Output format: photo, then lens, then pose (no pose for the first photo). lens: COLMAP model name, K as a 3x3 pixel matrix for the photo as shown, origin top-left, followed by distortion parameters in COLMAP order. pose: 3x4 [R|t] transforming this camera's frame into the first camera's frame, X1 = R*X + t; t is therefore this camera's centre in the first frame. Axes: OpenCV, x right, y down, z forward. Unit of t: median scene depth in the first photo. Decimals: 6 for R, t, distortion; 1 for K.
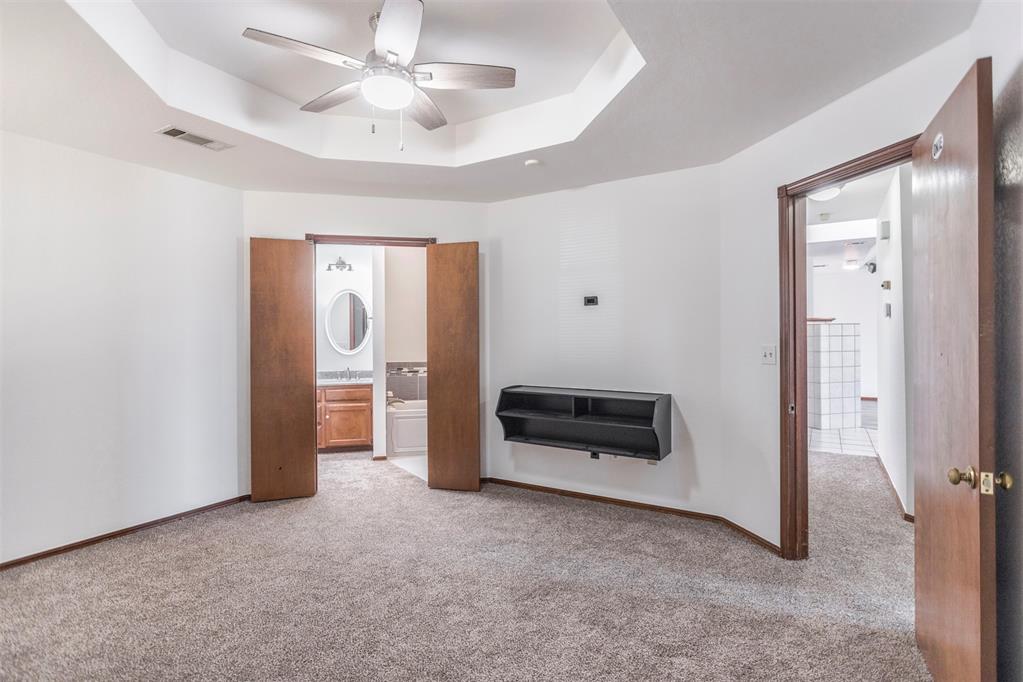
lens RADIAL K [[496.3, 0, 513.4], [0, 496.3, 336.8], [0, 0, 1]] dist [-0.006310, 0.001292]
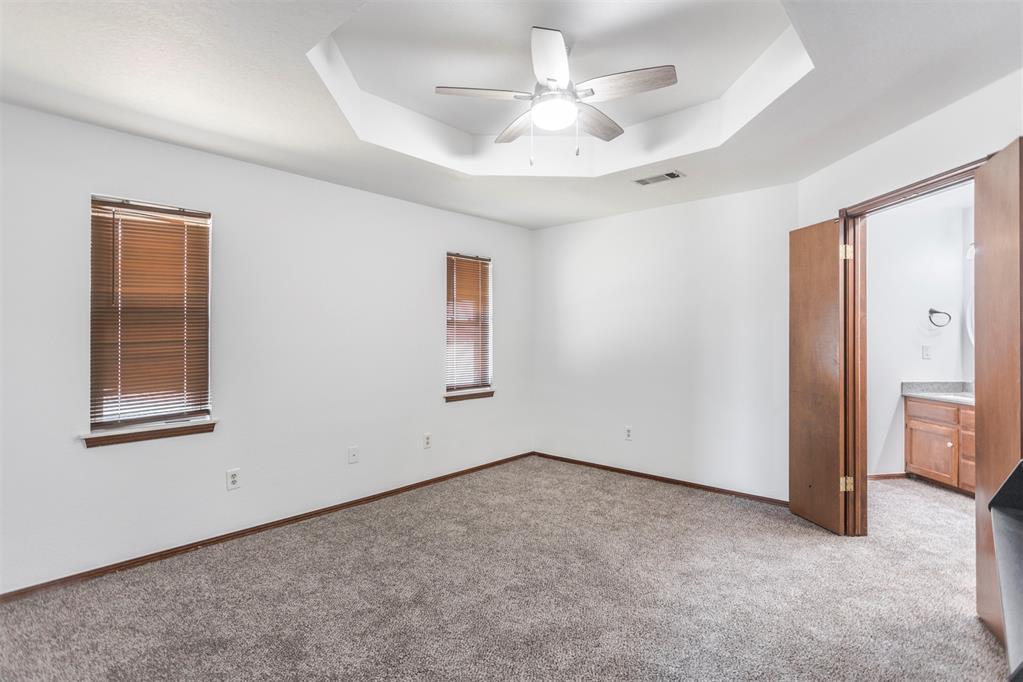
lens RADIAL K [[496.3, 0, 512.0], [0, 496.3, 335.0], [0, 0, 1]] dist [-0.006310, 0.001292]
pose [[-0.173938, 0.007142, -0.984731, 0.493139], [0.001318, 0.999974, 0.007019, -0.010345], [0.984756, -0.000077, -0.173943, 0.640856]]
